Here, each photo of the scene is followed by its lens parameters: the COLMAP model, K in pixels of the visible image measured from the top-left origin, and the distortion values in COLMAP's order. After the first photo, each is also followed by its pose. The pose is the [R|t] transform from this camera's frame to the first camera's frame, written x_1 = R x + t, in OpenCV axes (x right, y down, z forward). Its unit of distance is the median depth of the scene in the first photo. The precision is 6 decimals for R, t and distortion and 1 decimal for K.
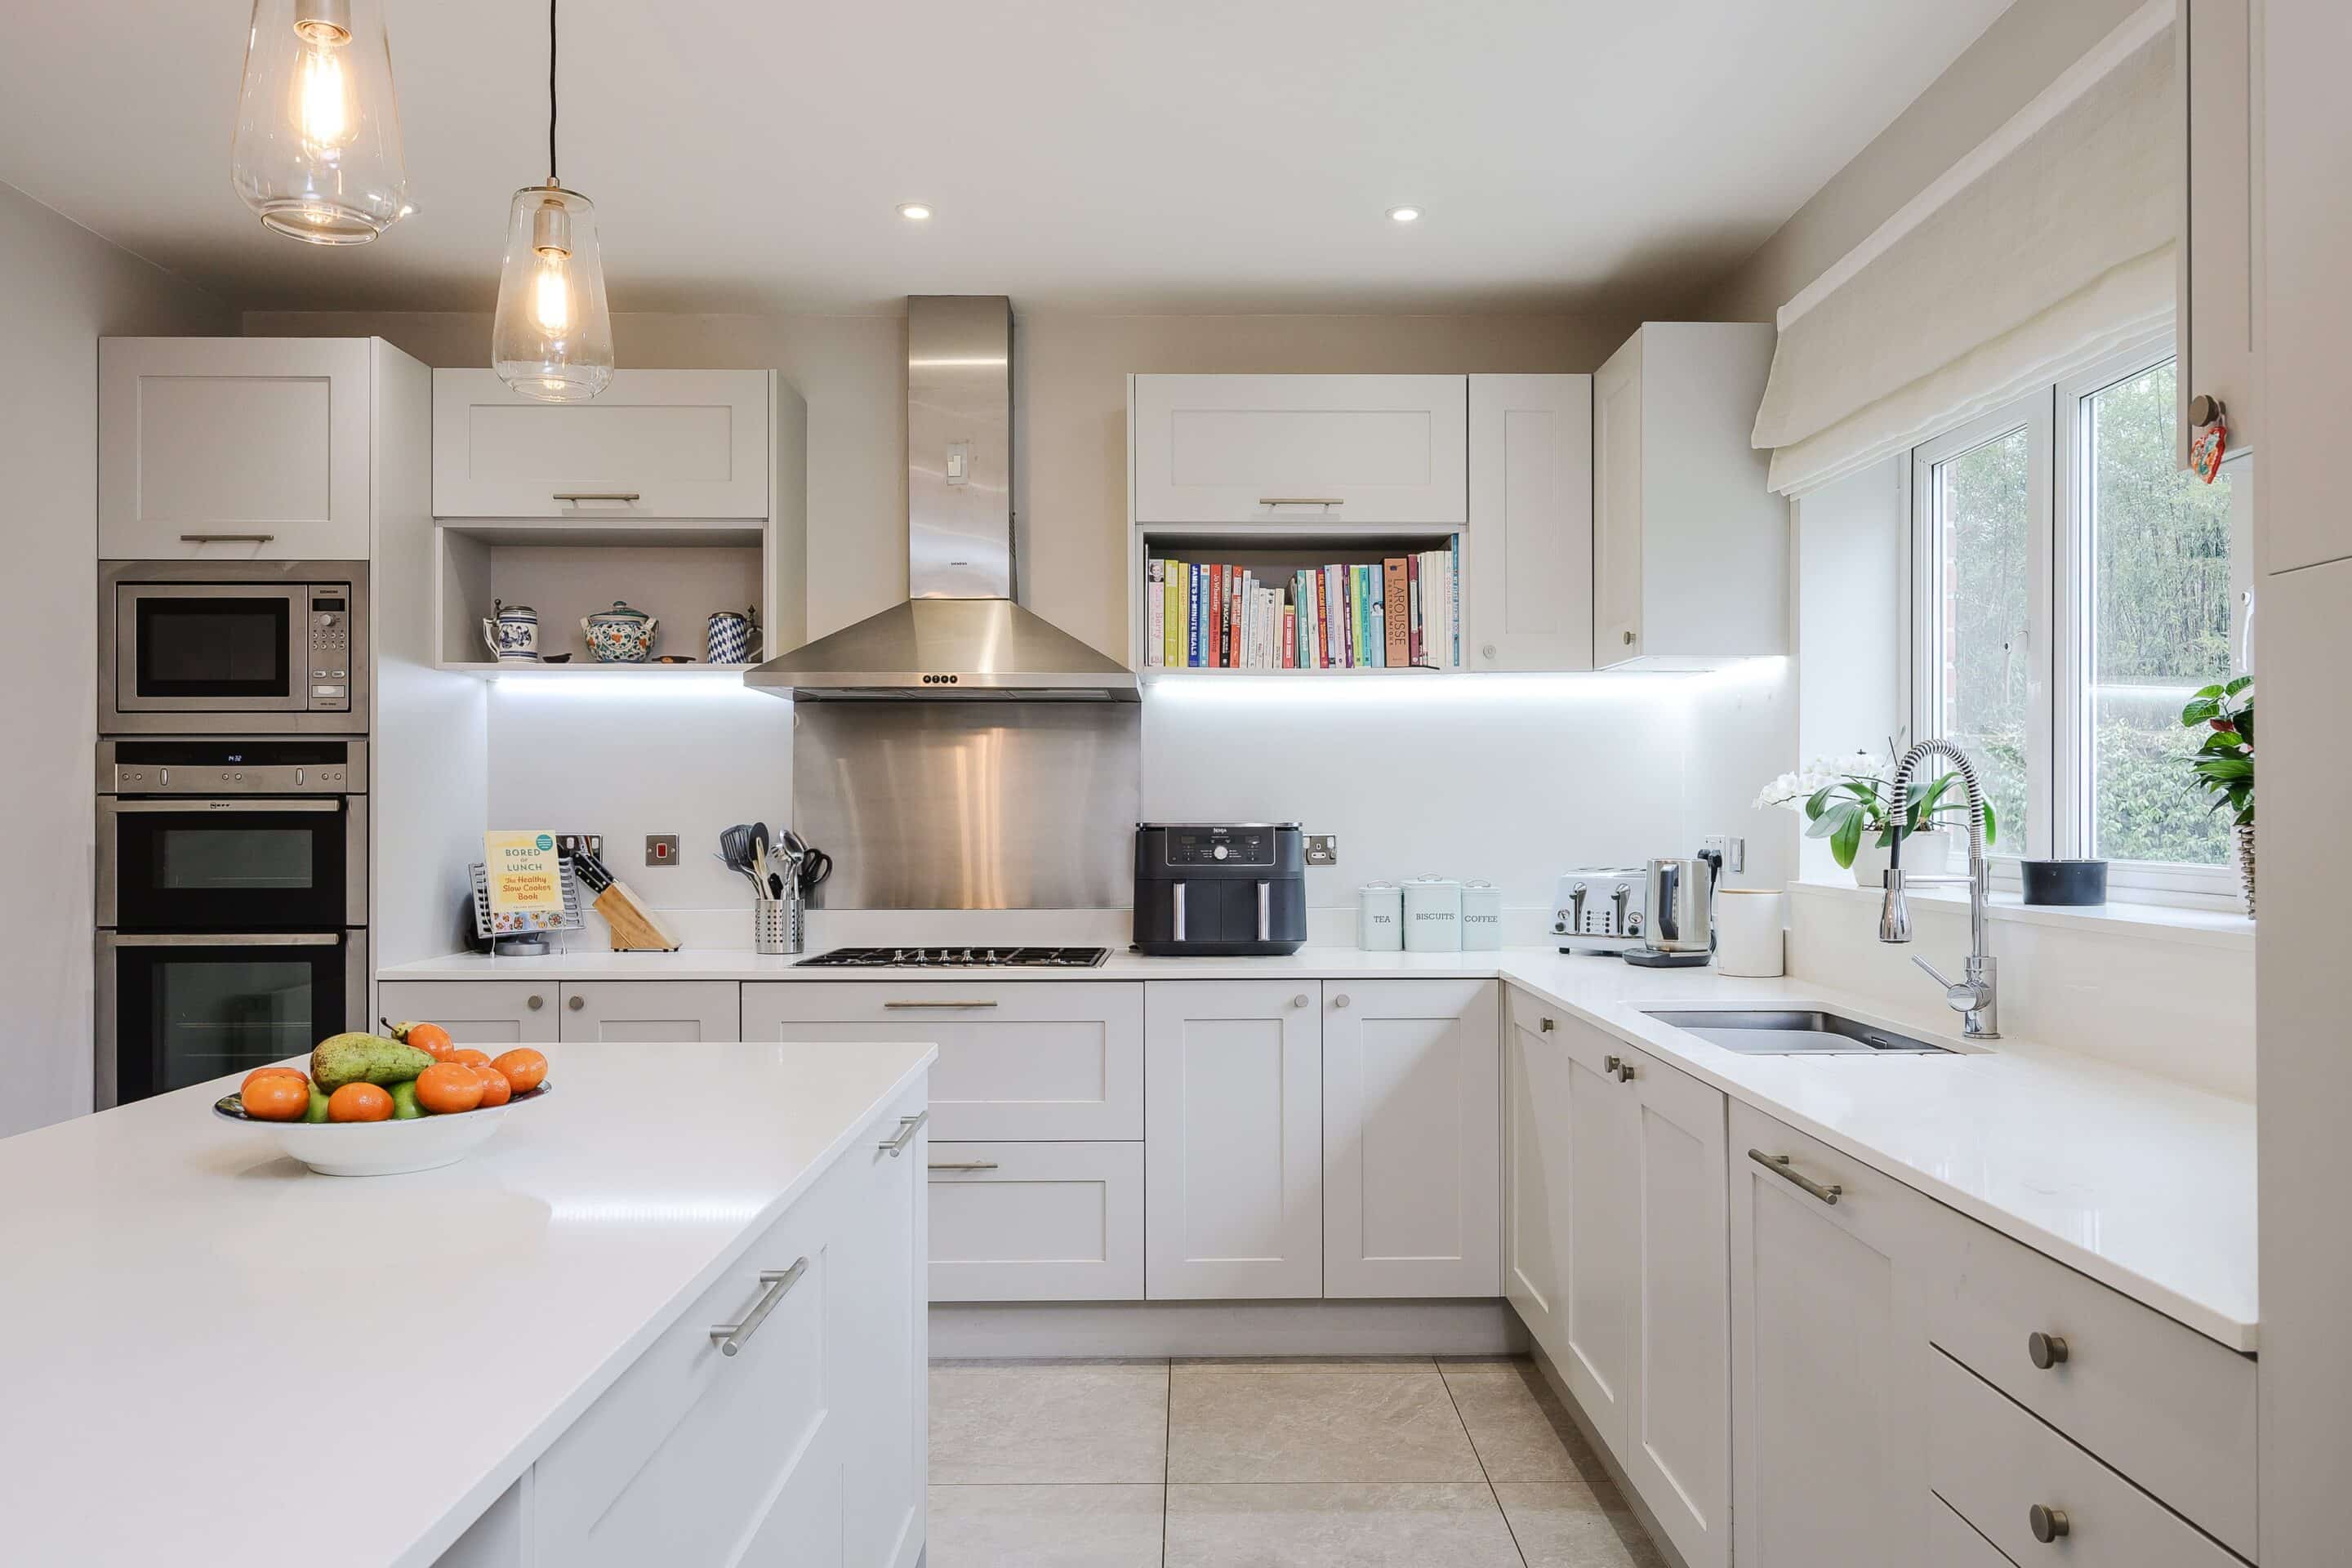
lens RADIAL K [[1667.4, 0, 1180.9], [0, 1667.4, 791.0], [0, 0, 1]] dist [0.008516, 0.002260]
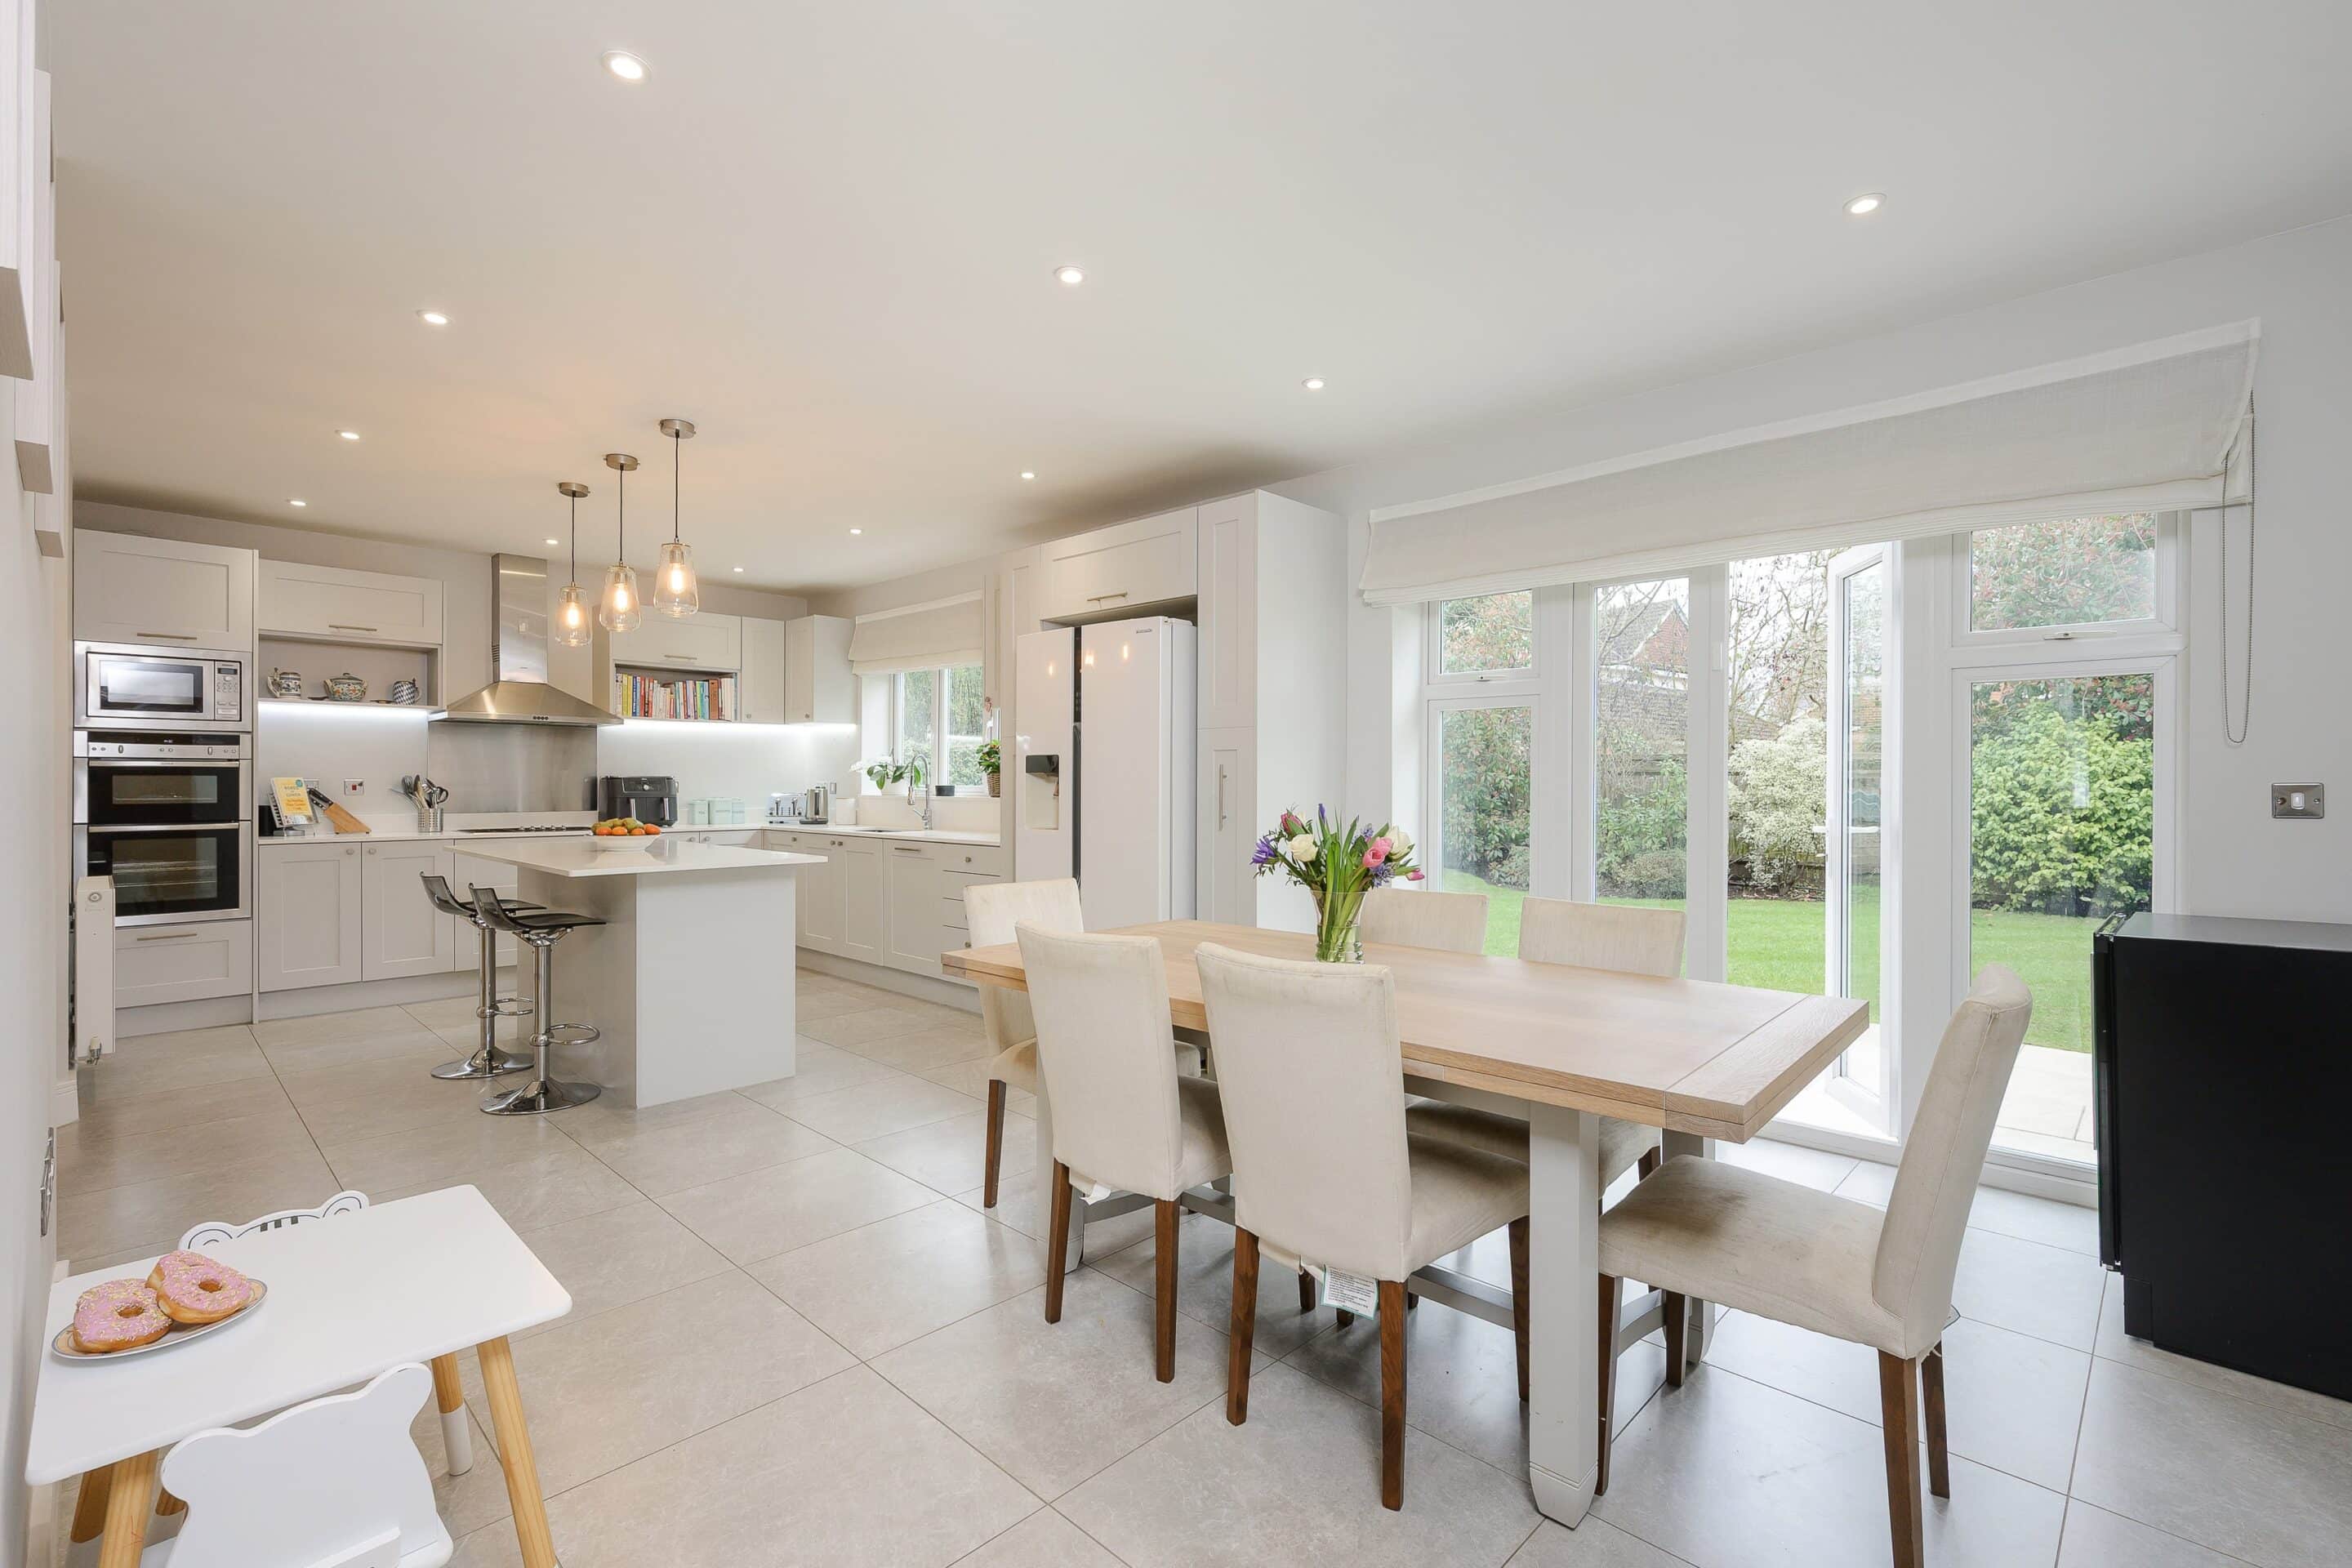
lens RADIAL K [[1039.8, 0, 1183.5], [0, 1039.8, 777.7], [0, 0, 1]] dist [0.002085, 0.000165]
pose [[0.694624, 0.006280, 0.719346, -0.586915], [-0.012308, 0.999919, 0.003154, 0.006074], [-0.719268, -0.011045, 0.694645, -0.773740]]
